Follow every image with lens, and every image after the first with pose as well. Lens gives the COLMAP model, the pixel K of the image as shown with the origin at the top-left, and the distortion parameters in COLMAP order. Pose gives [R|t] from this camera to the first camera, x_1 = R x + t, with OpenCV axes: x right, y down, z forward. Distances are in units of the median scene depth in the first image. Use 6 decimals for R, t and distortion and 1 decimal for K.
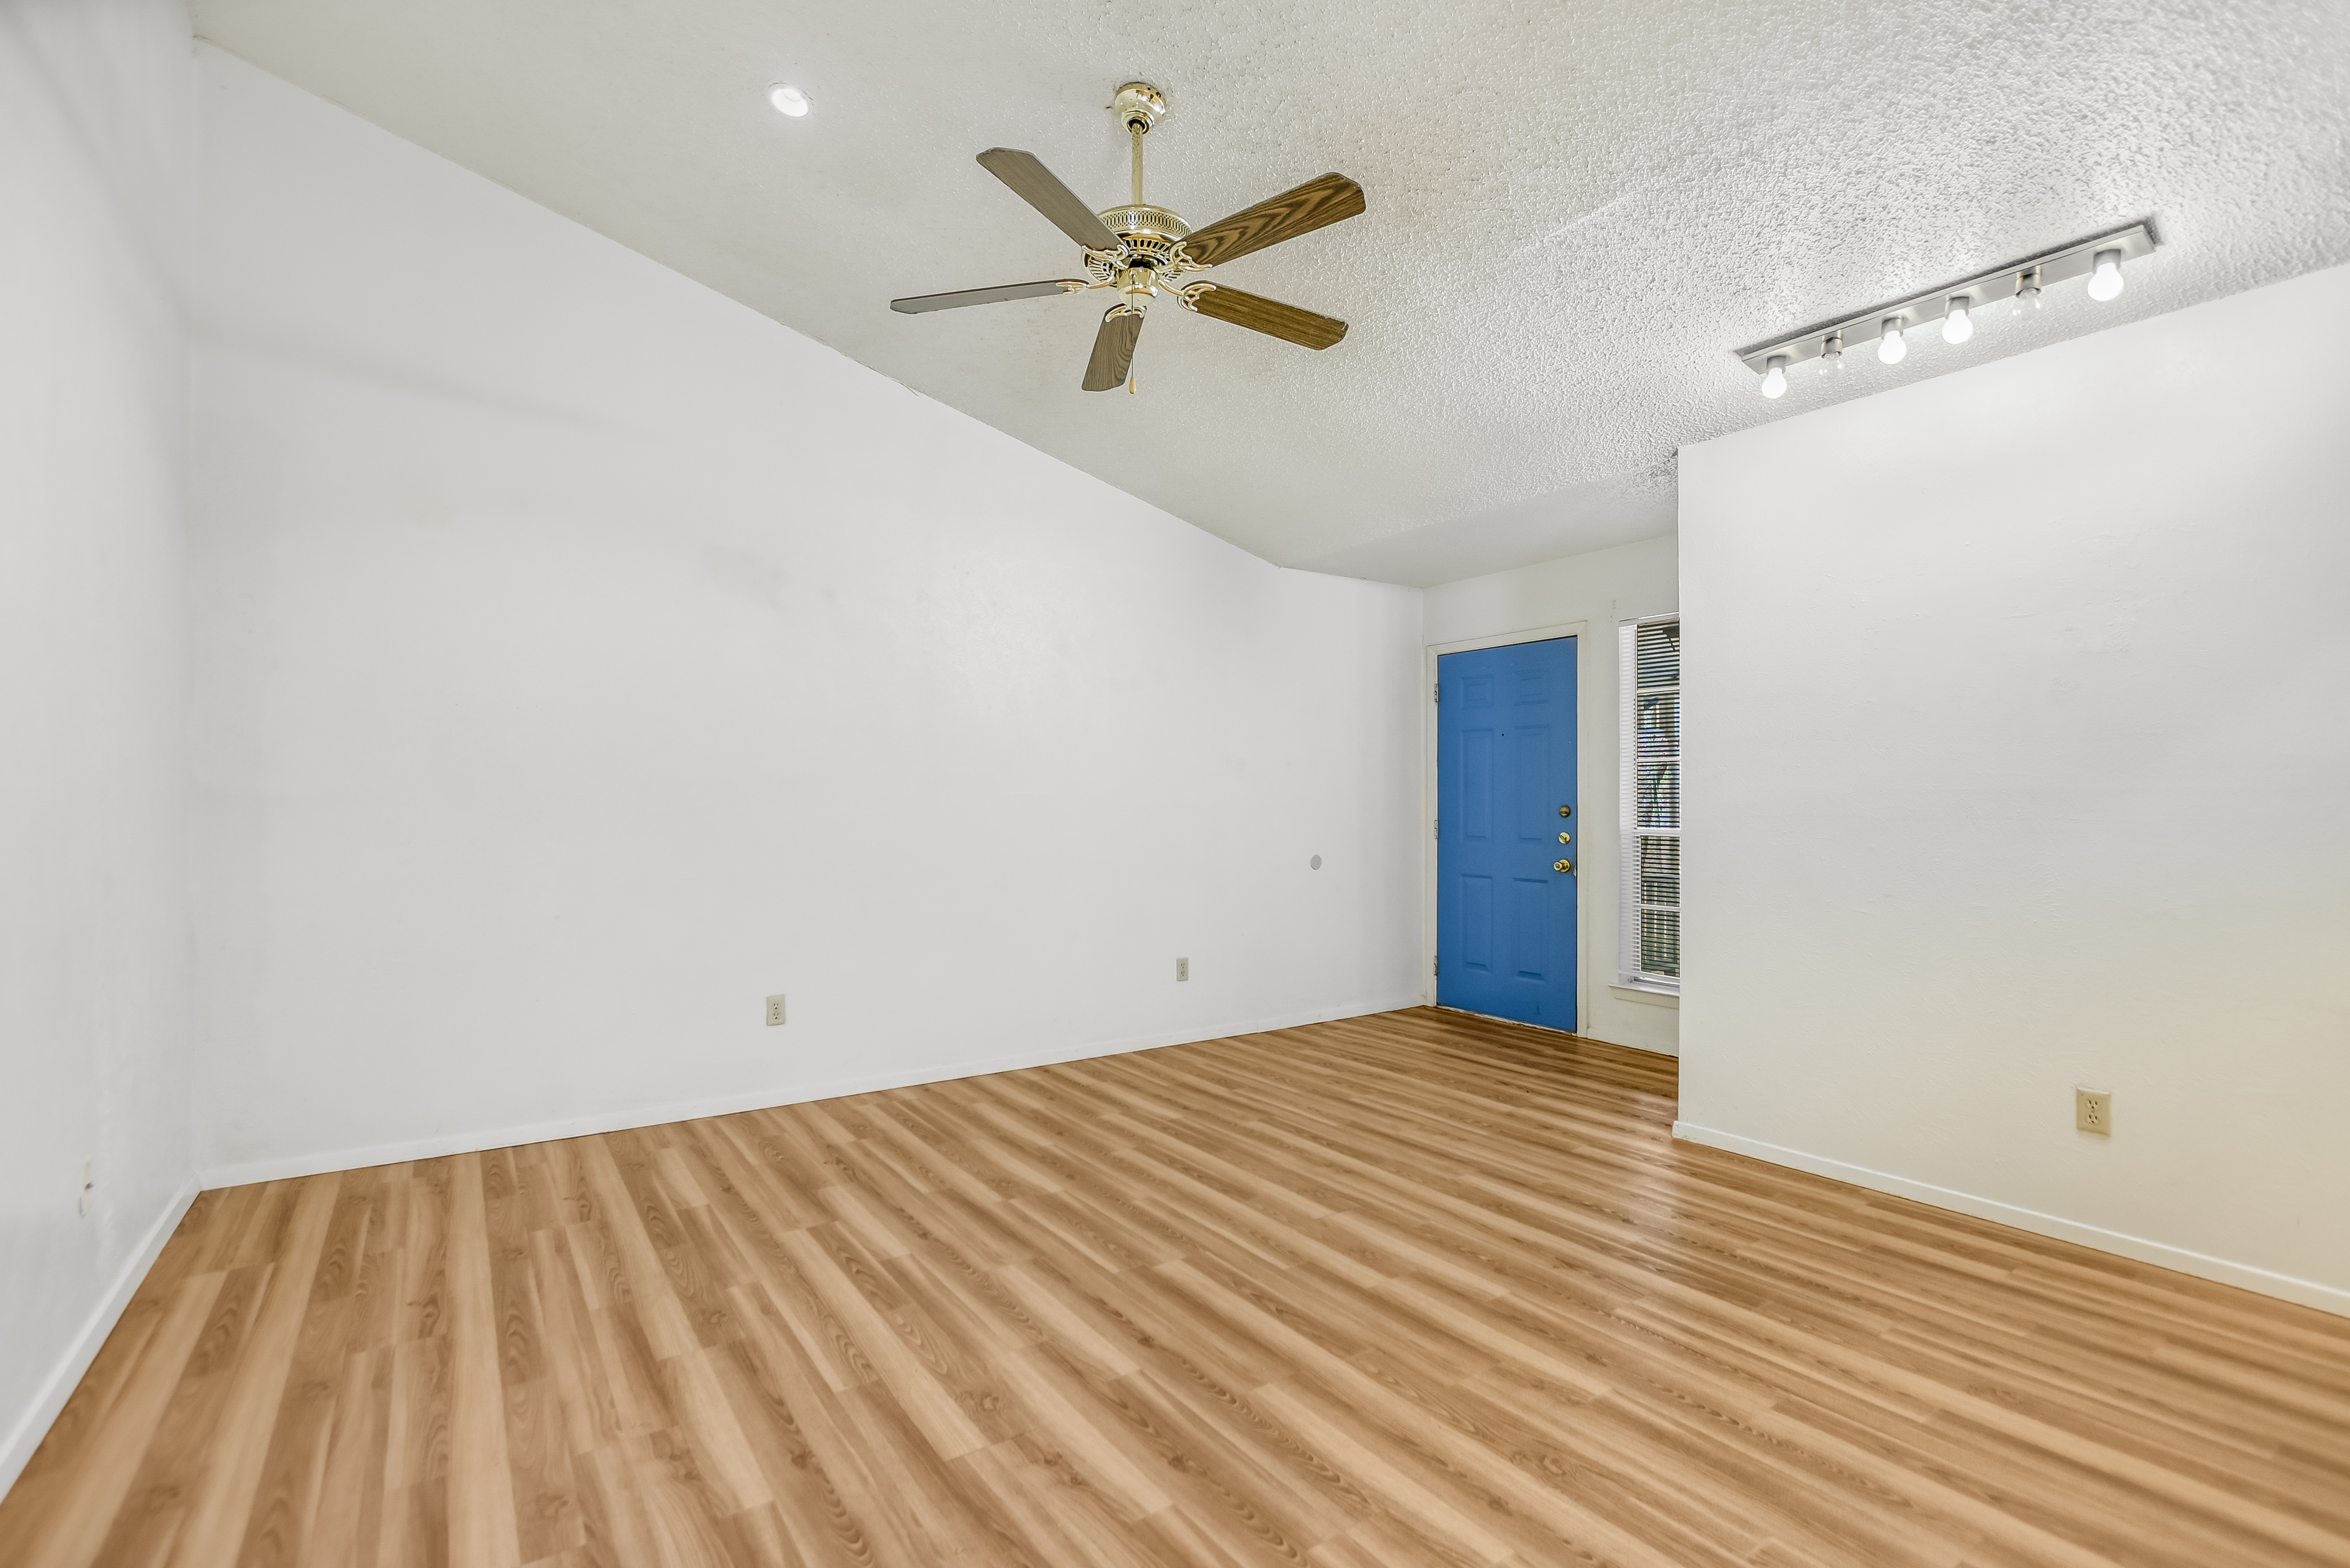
lens RADIAL K [[1053.7, 0, 1175.0], [0, 1053.7, 784.0], [0, 0, 1]] dist [-0.015094, 0.000007]
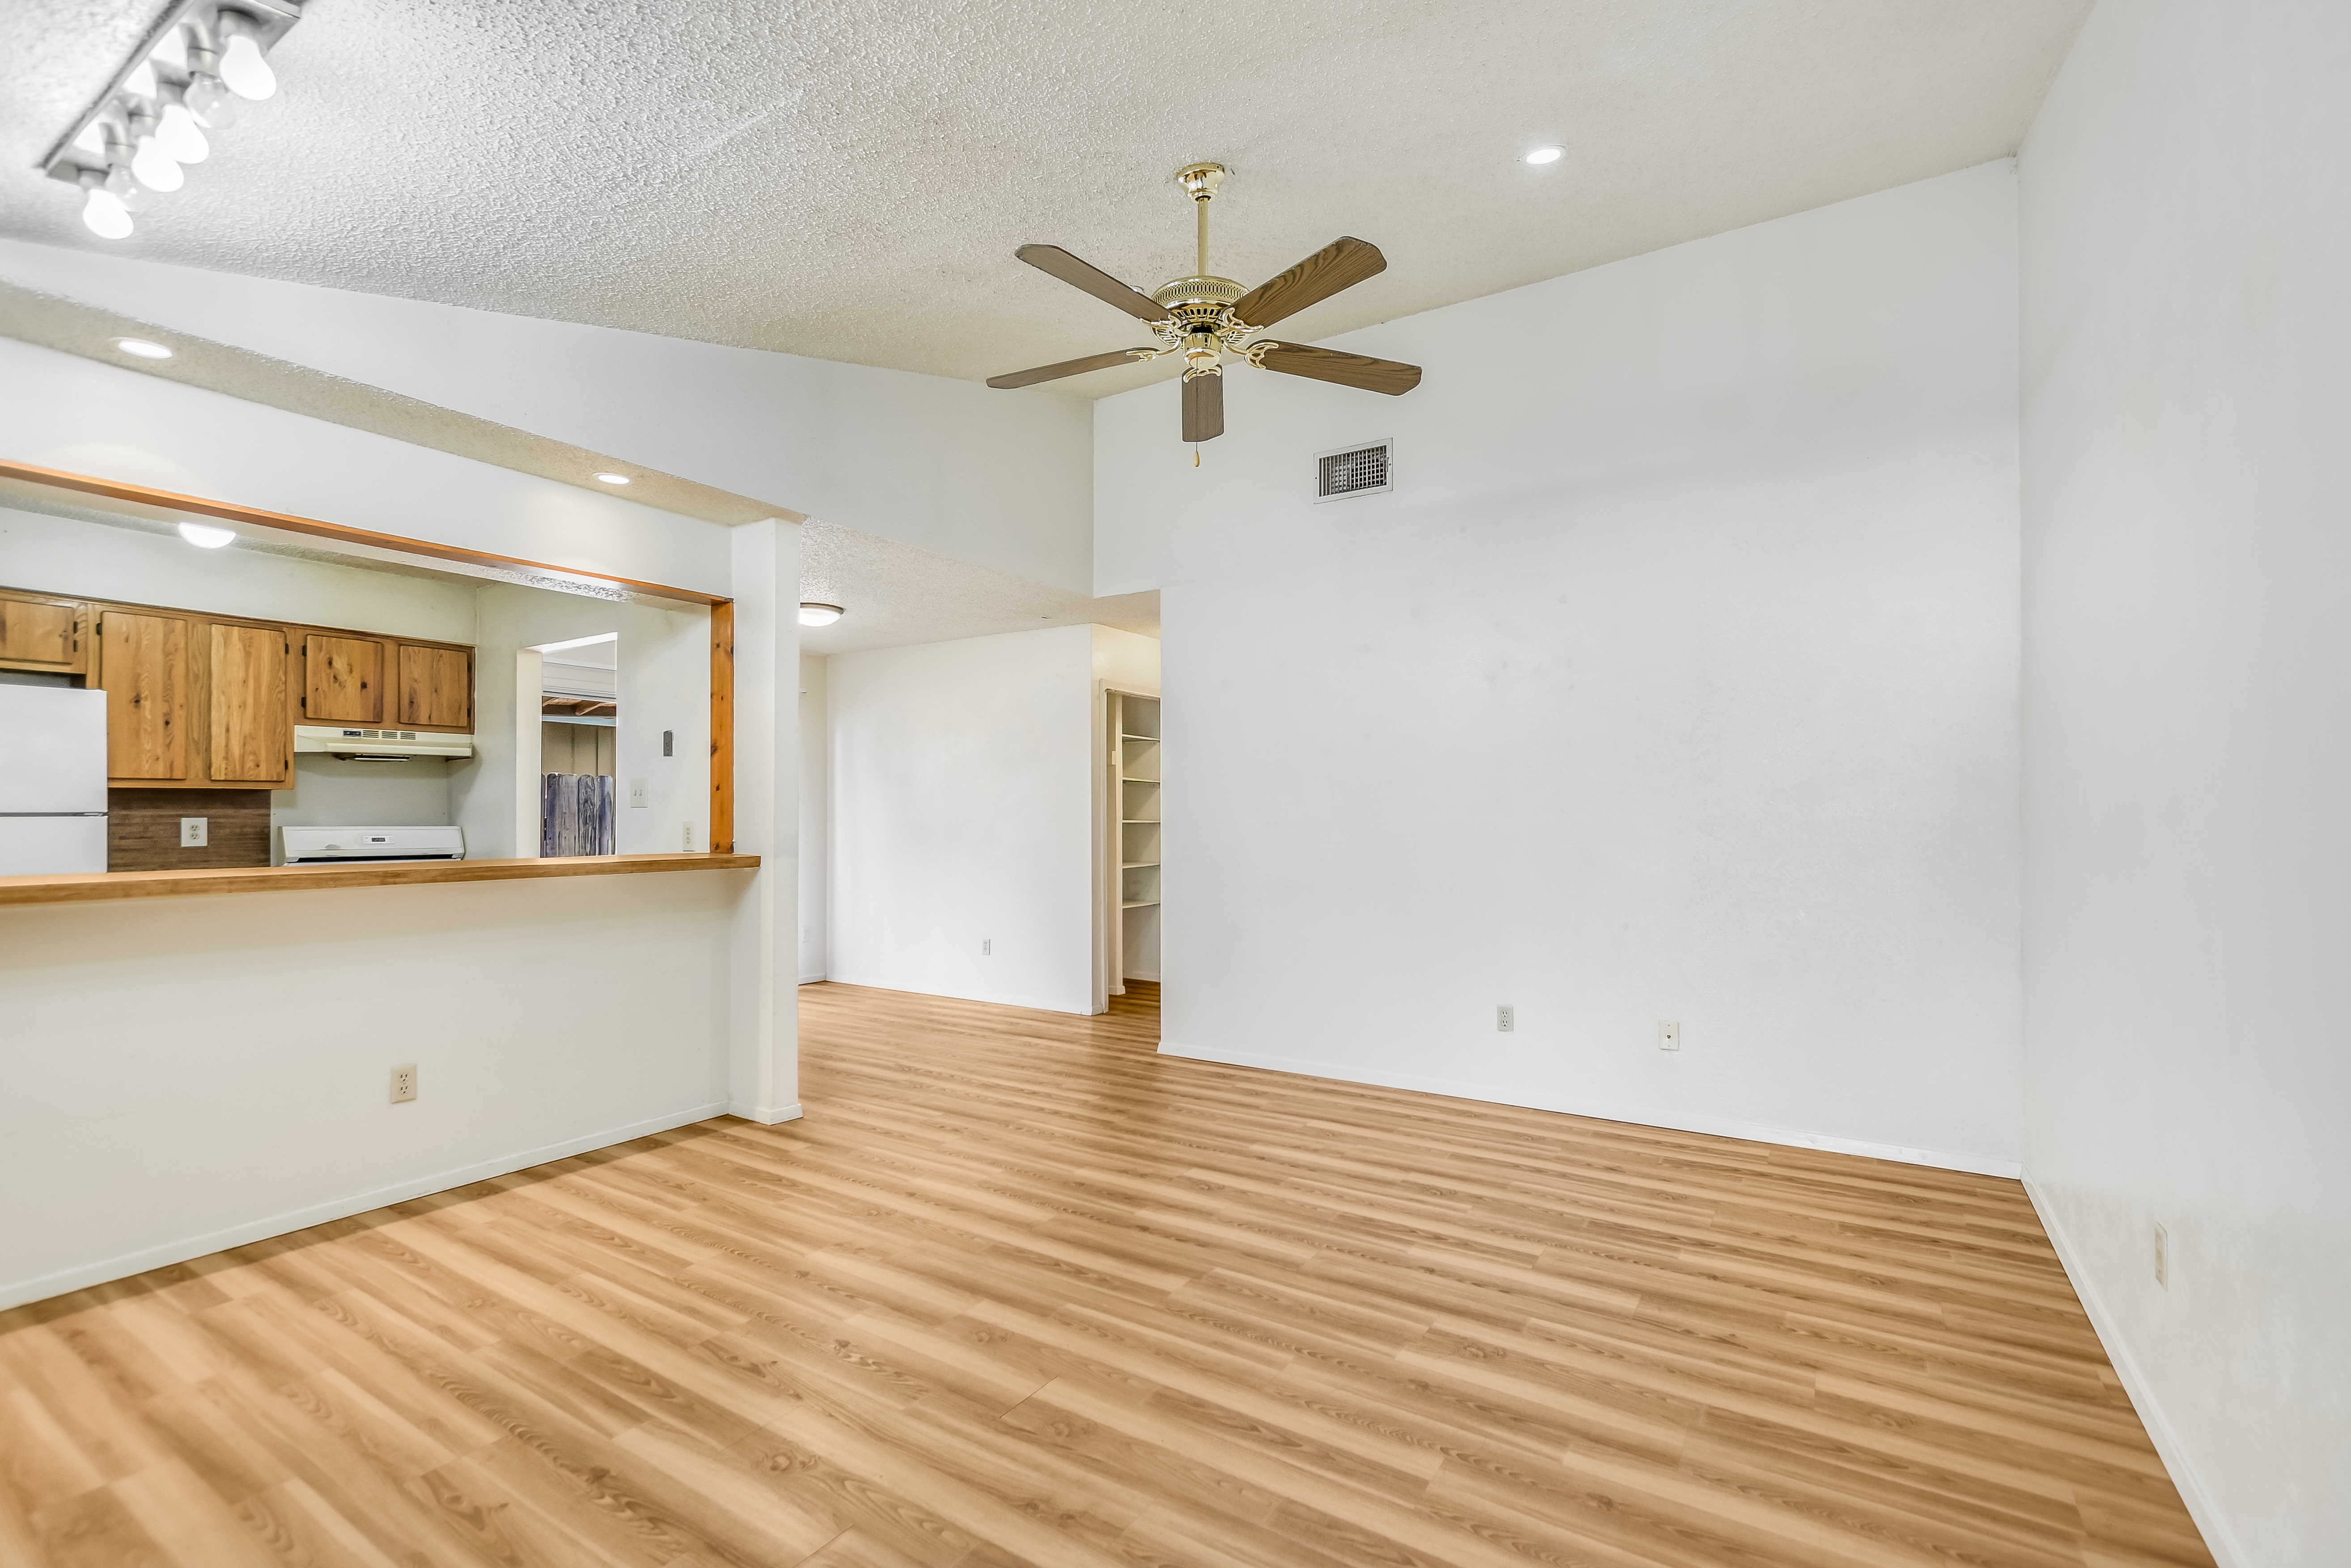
lens RADIAL K [[1038.5, 0, 1179.6], [0, 1038.5, 811.3], [0, 0, 1]] dist [0.002135, 0.000111]
pose [[-0.925049, -0.002681, -0.379839, 0.345366], [0.004123, 0.999845, -0.017098, 0.008615], [0.379826, -0.017383, -0.924894, 1.770318]]
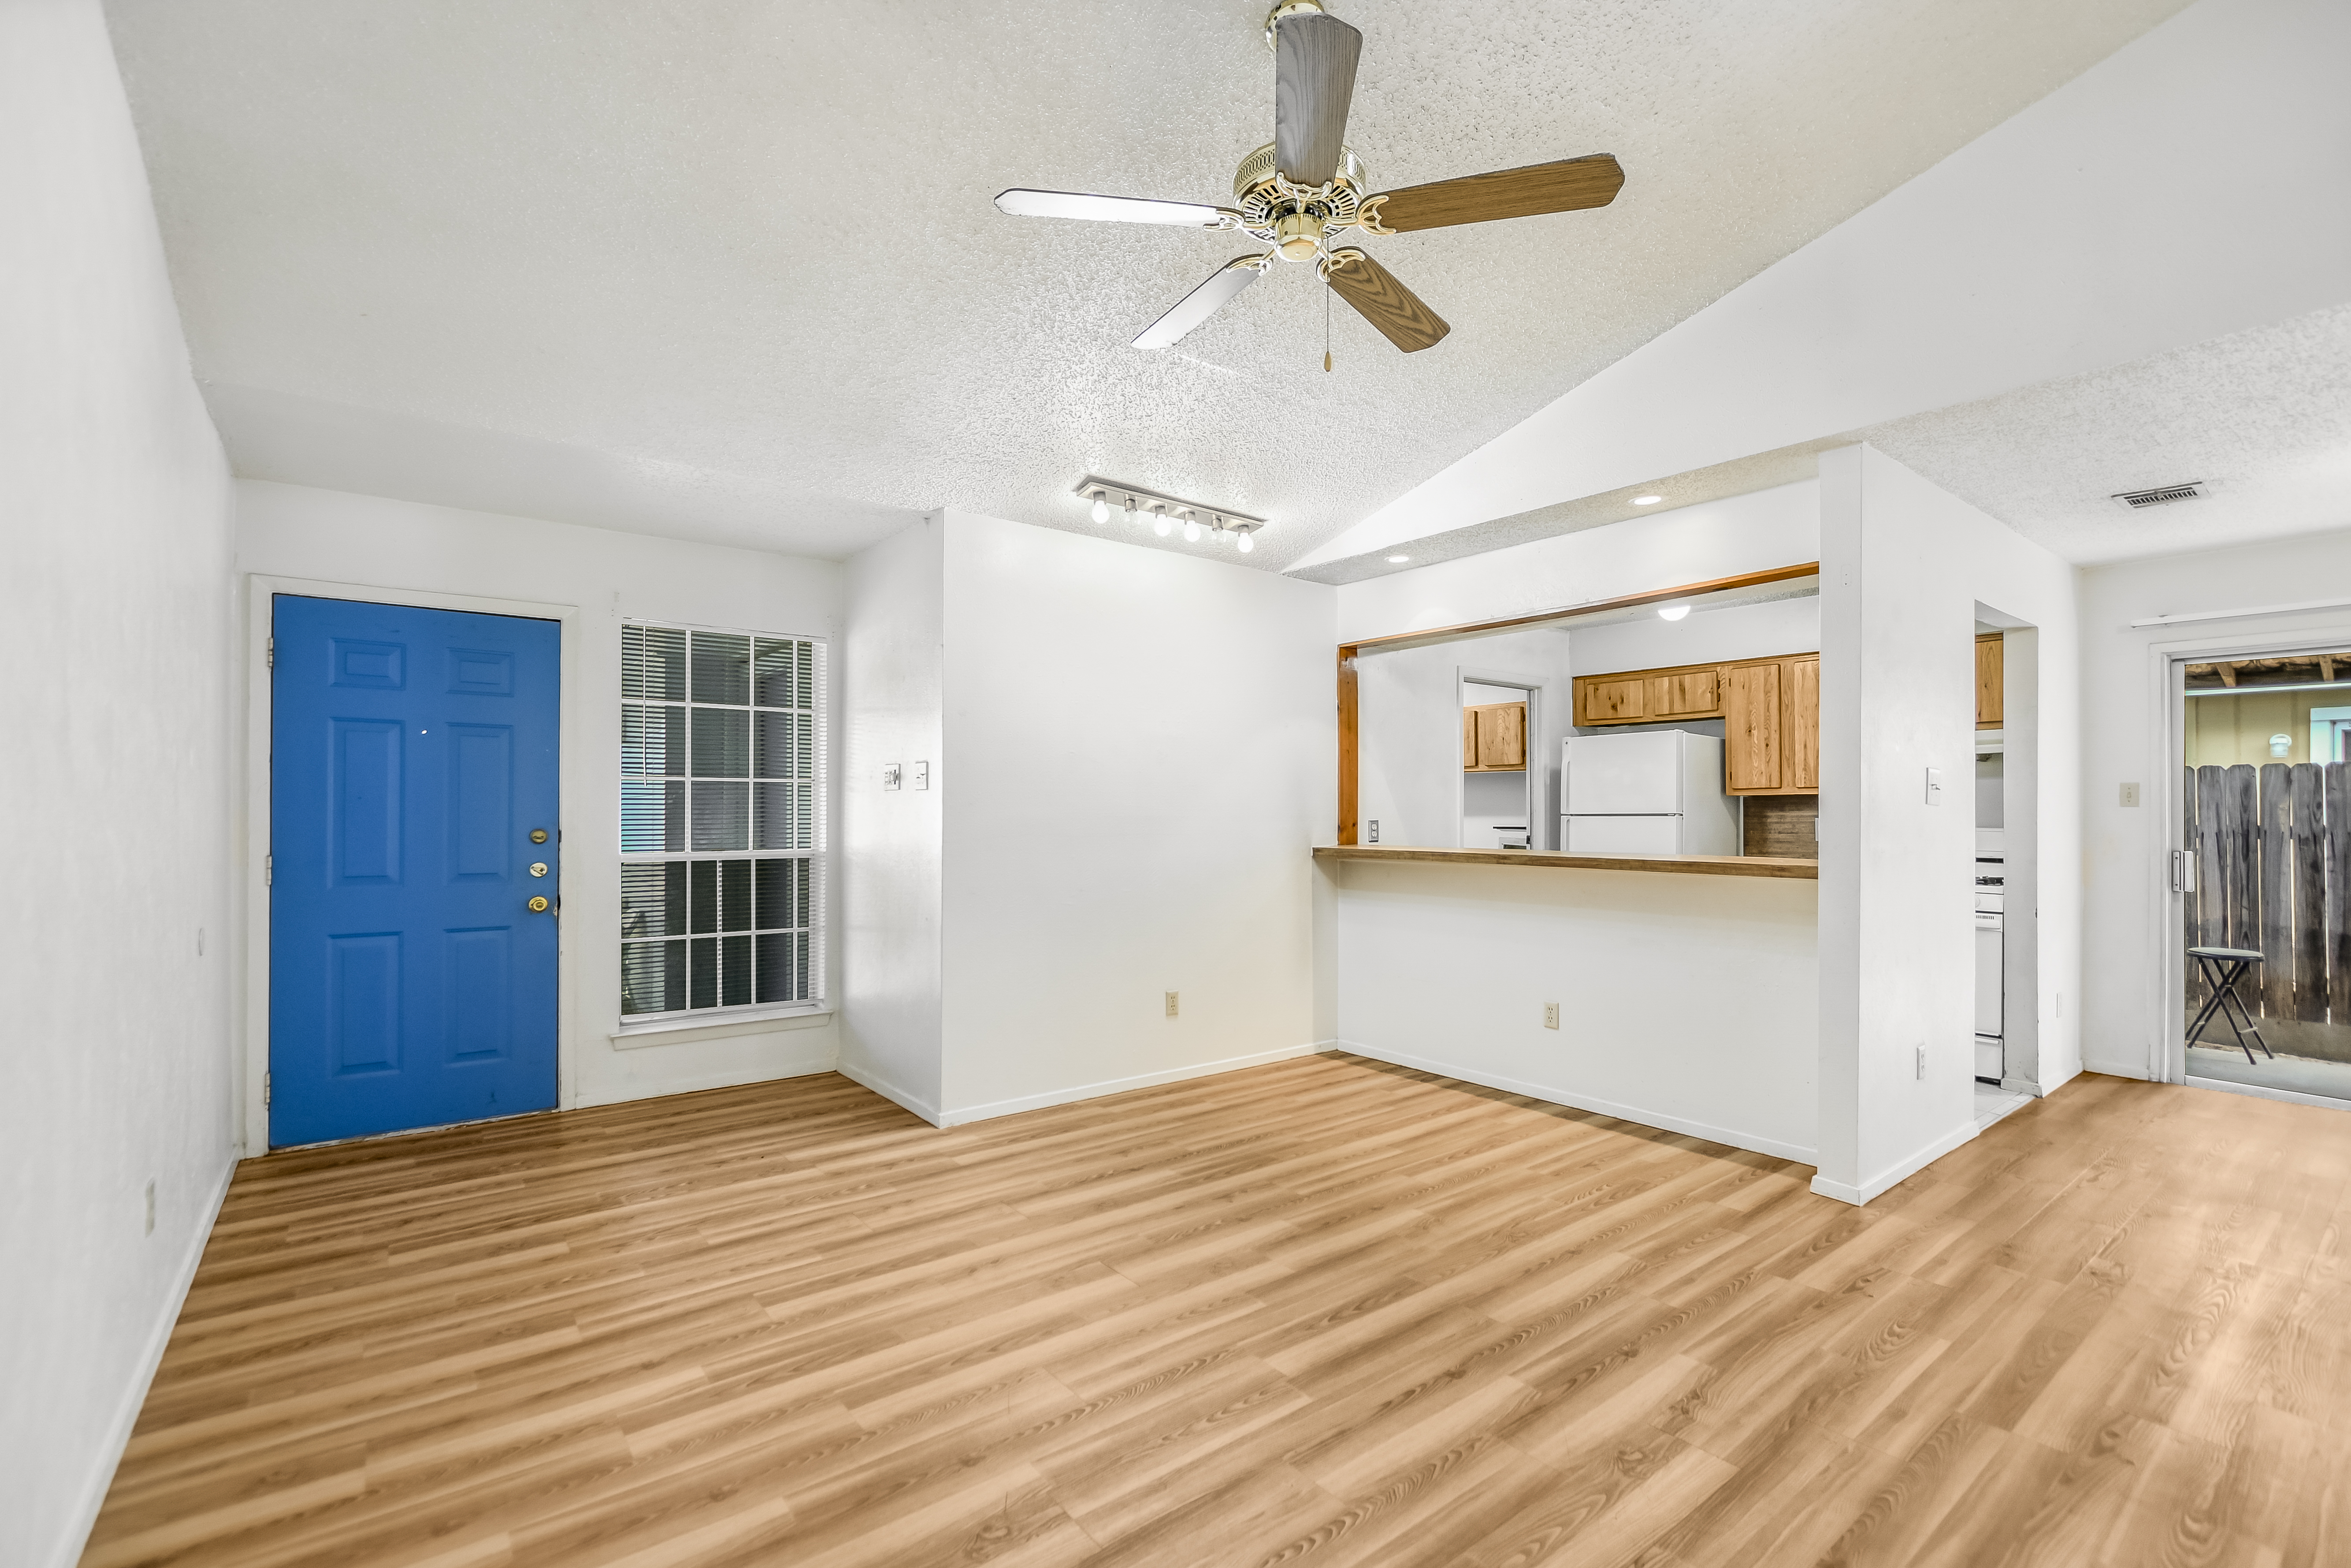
lens RADIAL K [[1020.6, 0, 1155.1], [0, 1020.6, 806.5], [0, 0, 1]] dist [-0.010312, 0.000229]
pose [[-0.035757, 0.005686, 0.999344, -0.772485], [-0.018142, 0.999815, -0.006337, -0.001554], [-0.999196, -0.018356, -0.035648, 1.034902]]
